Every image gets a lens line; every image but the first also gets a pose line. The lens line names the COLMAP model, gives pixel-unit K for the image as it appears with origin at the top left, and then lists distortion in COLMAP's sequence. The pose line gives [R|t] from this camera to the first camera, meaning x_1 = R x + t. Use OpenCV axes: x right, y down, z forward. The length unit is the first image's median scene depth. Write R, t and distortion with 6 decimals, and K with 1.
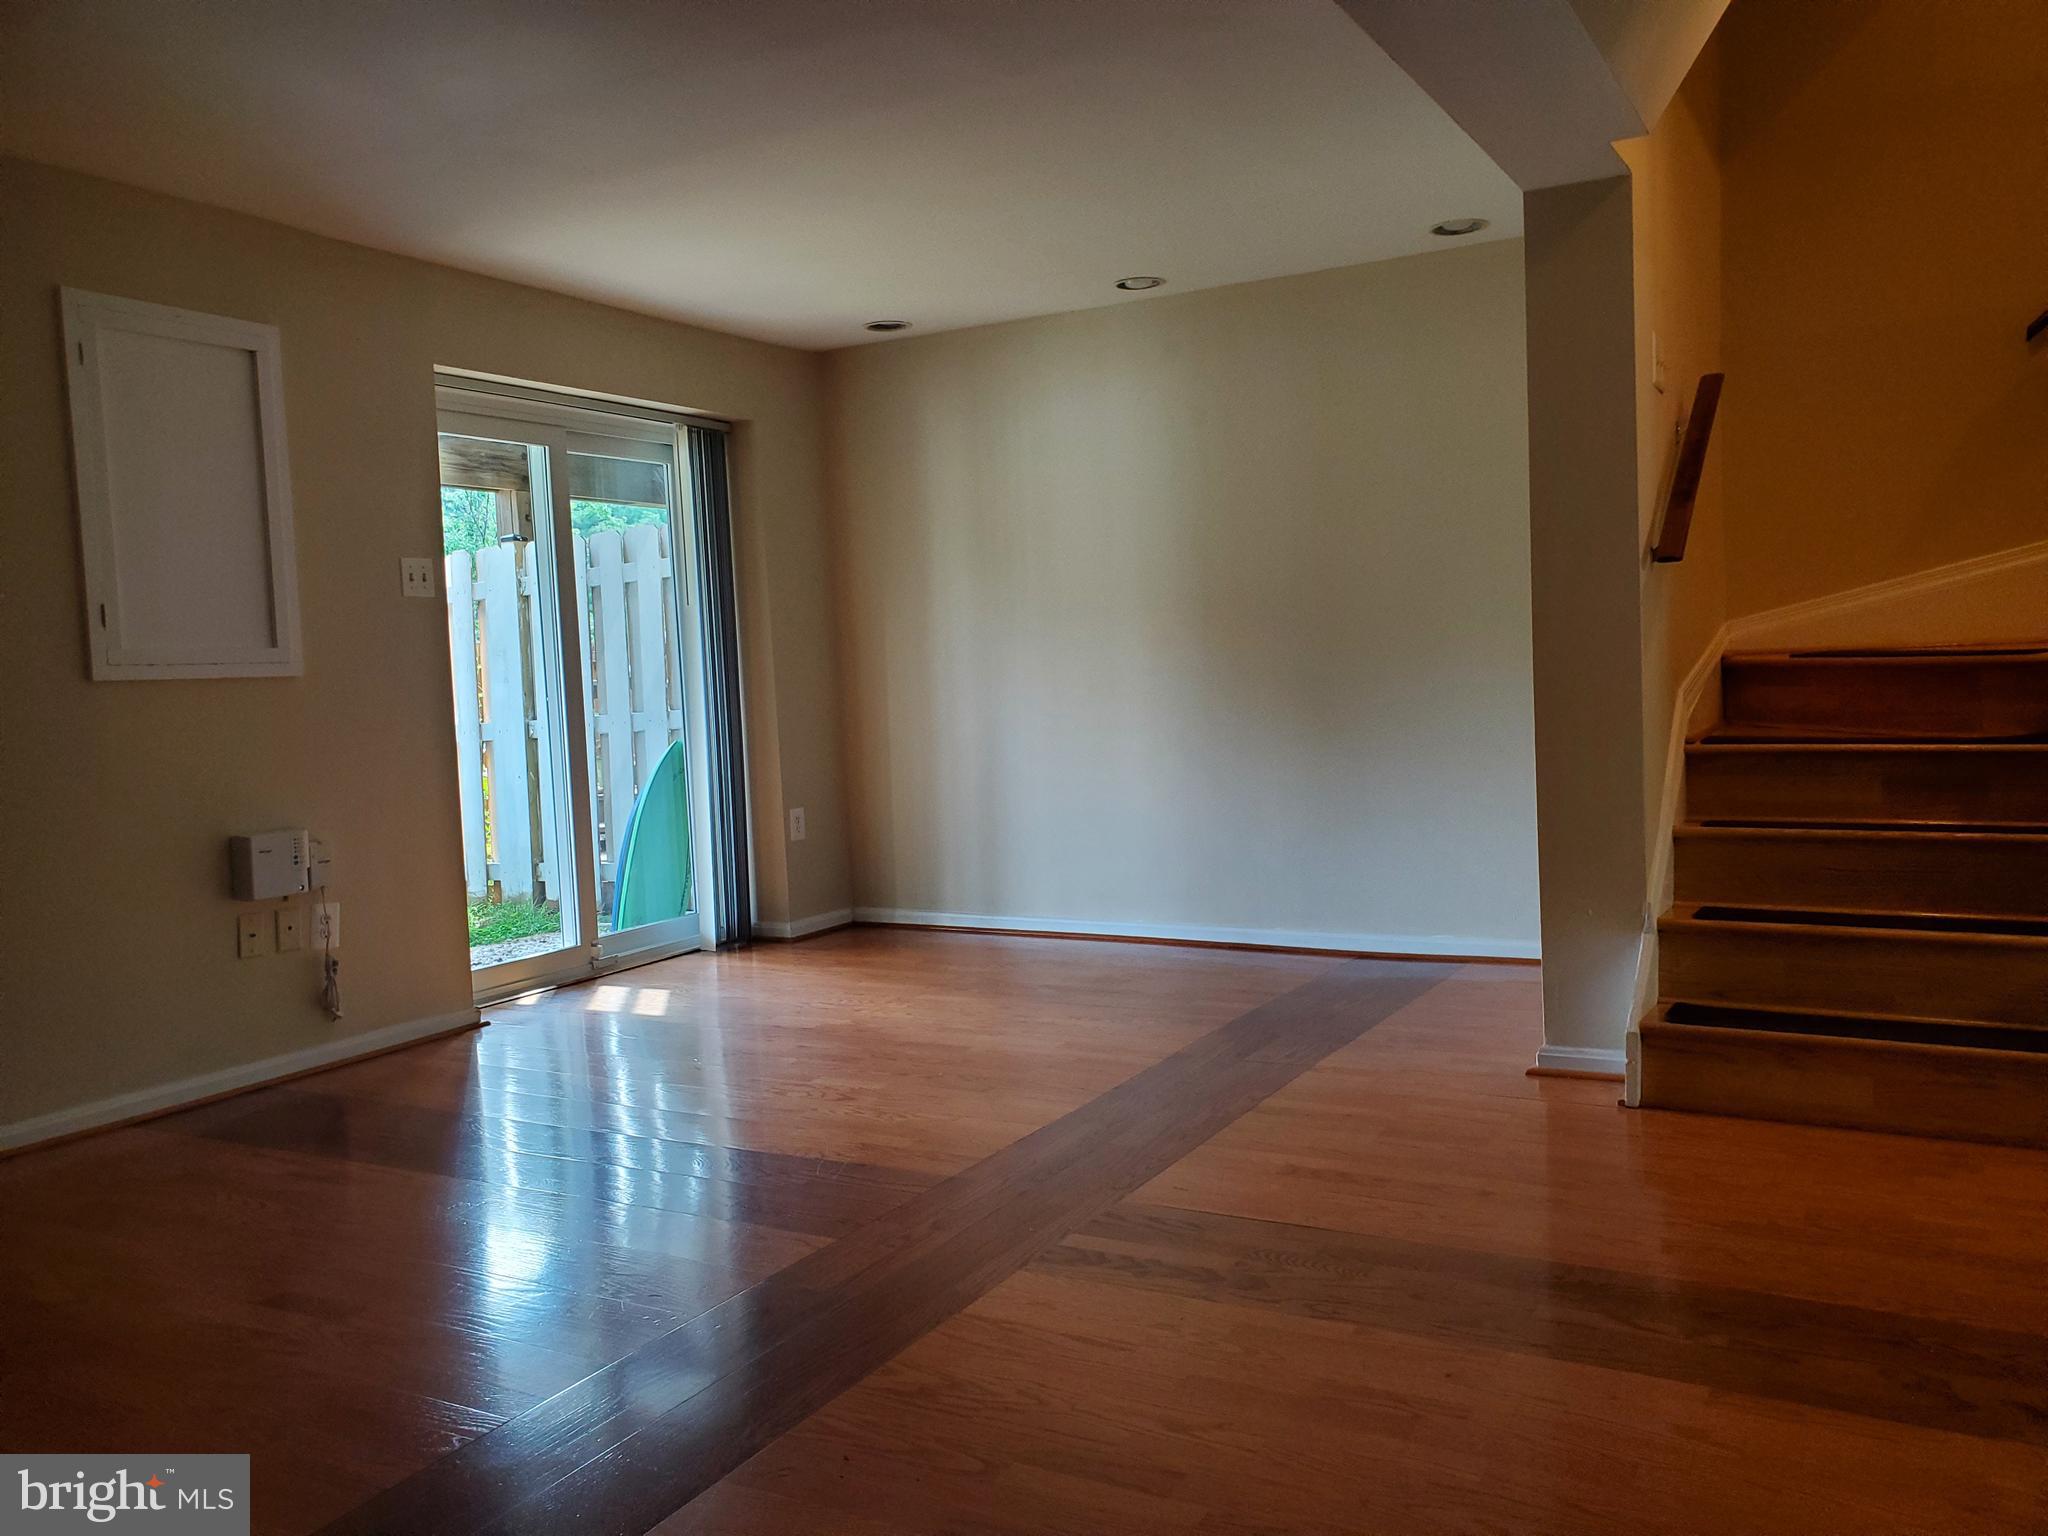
lens RADIAL K [[1556.5, 0, 1025.6], [0, 1556.5, 770.0], [0, 0, 1]] dist [0.035629, -0.031800]
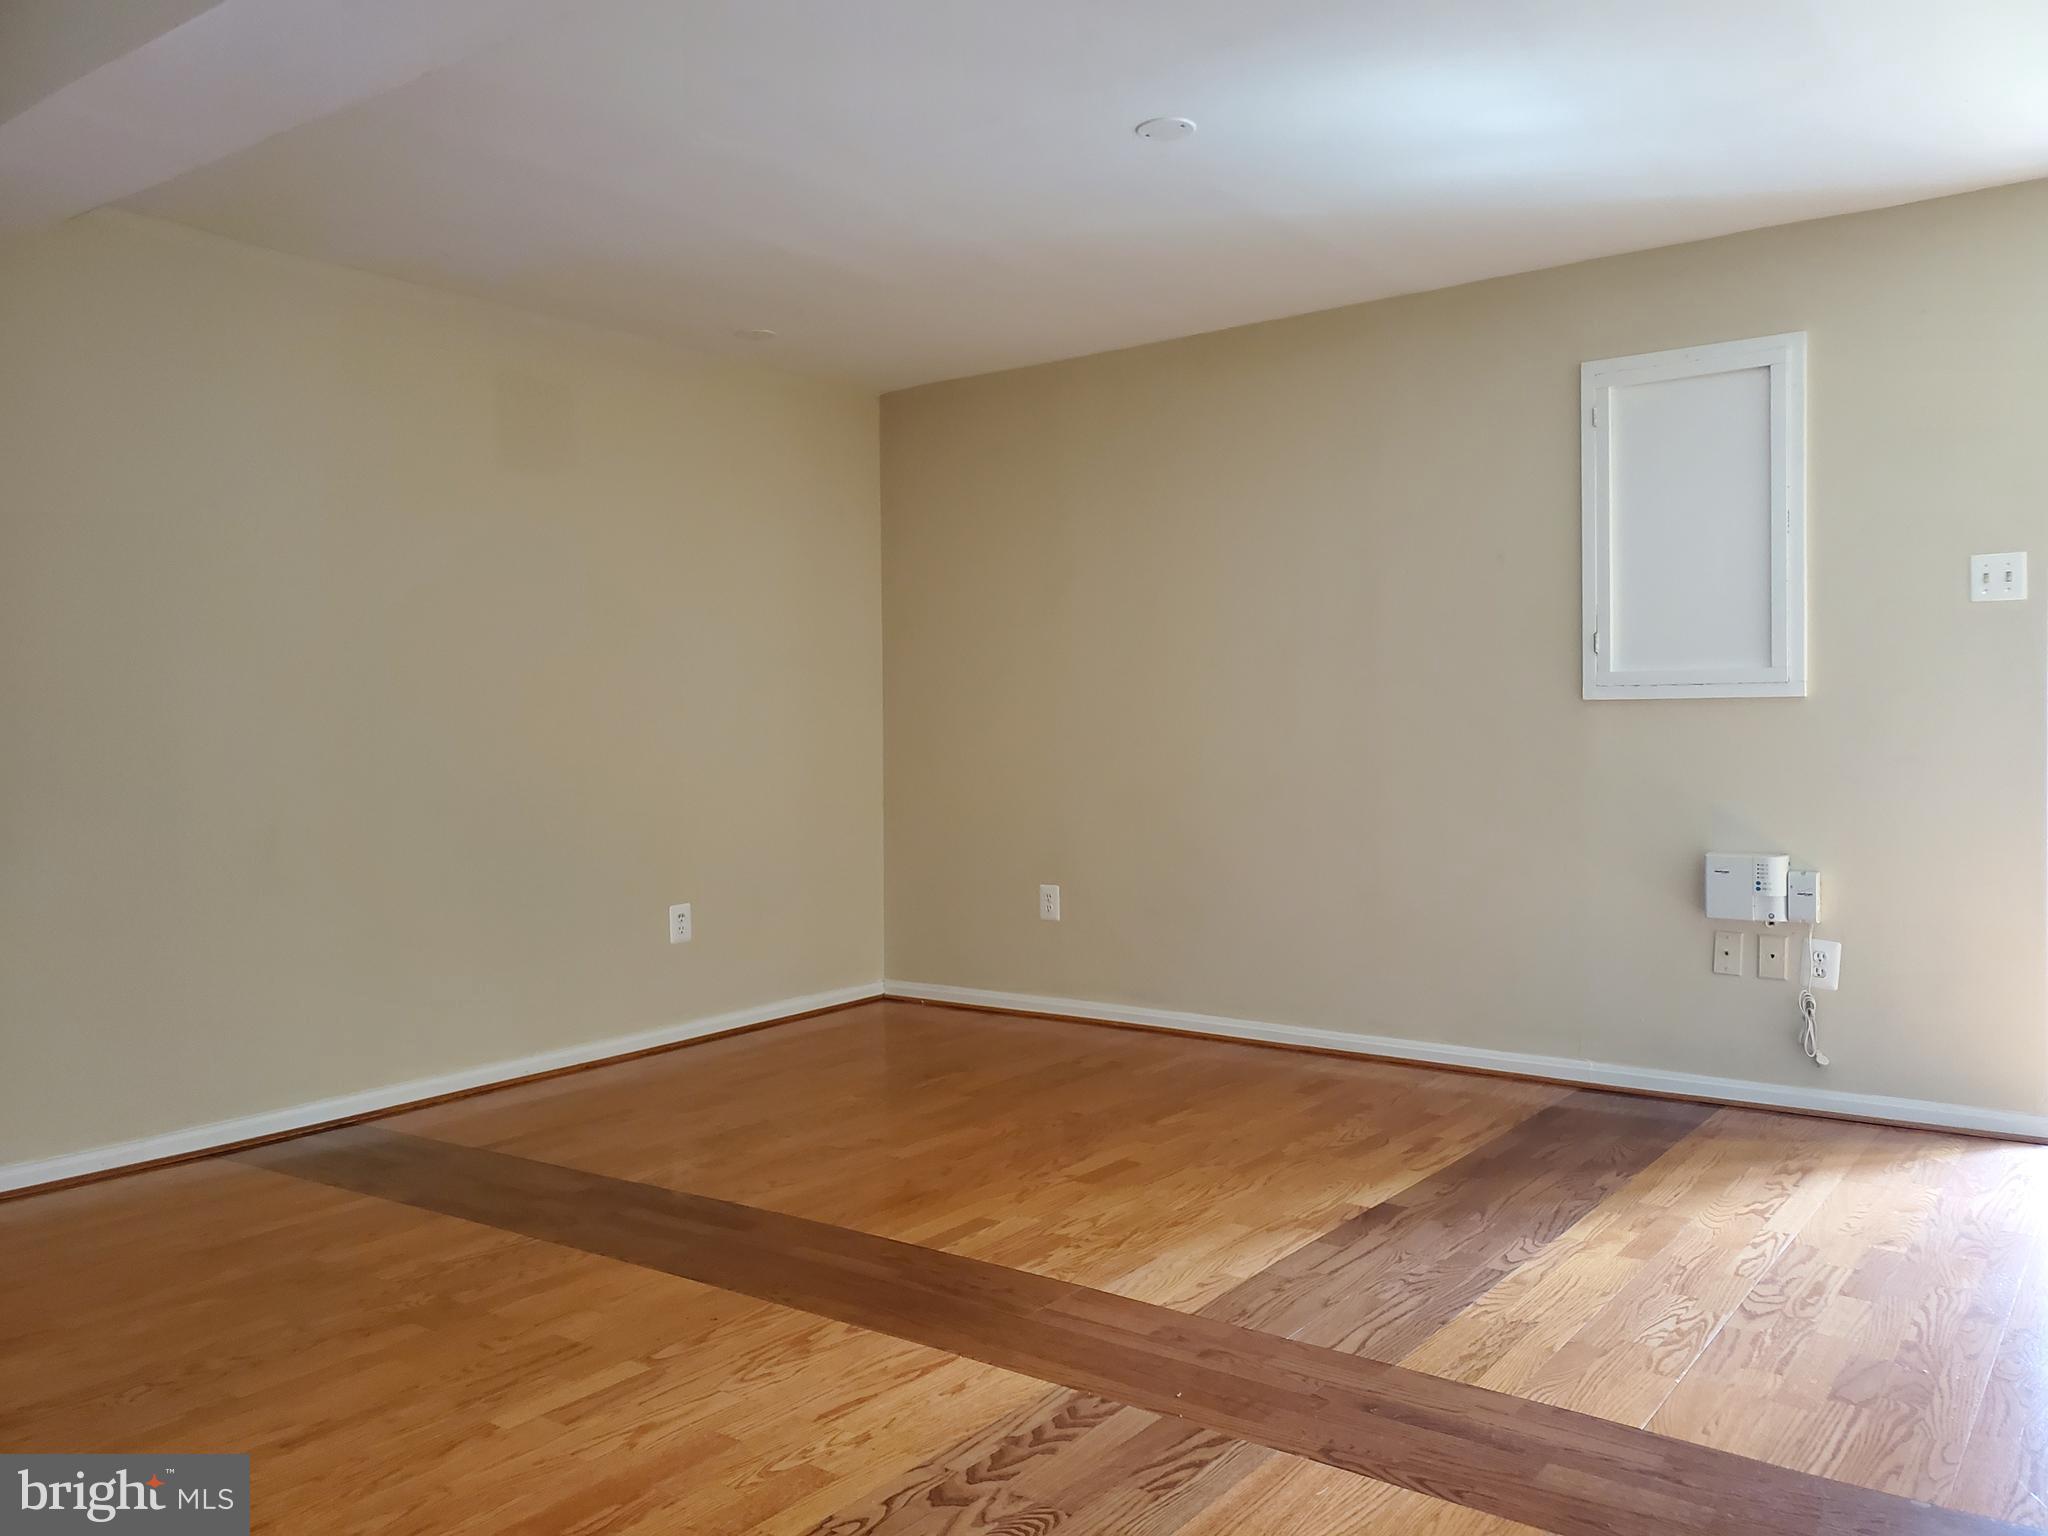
lens RADIAL K [[1556.5, 0, 1024.8], [0, 1556.5, 762.2], [0, 0, 1]] dist [0.035629, -0.031800]
pose [[-0.090685, 0.069799, -0.993431, 0.590899], [-0.051415, 0.995882, 0.074665, -0.075266], [0.994551, 0.057849, -0.086723, 0.691320]]
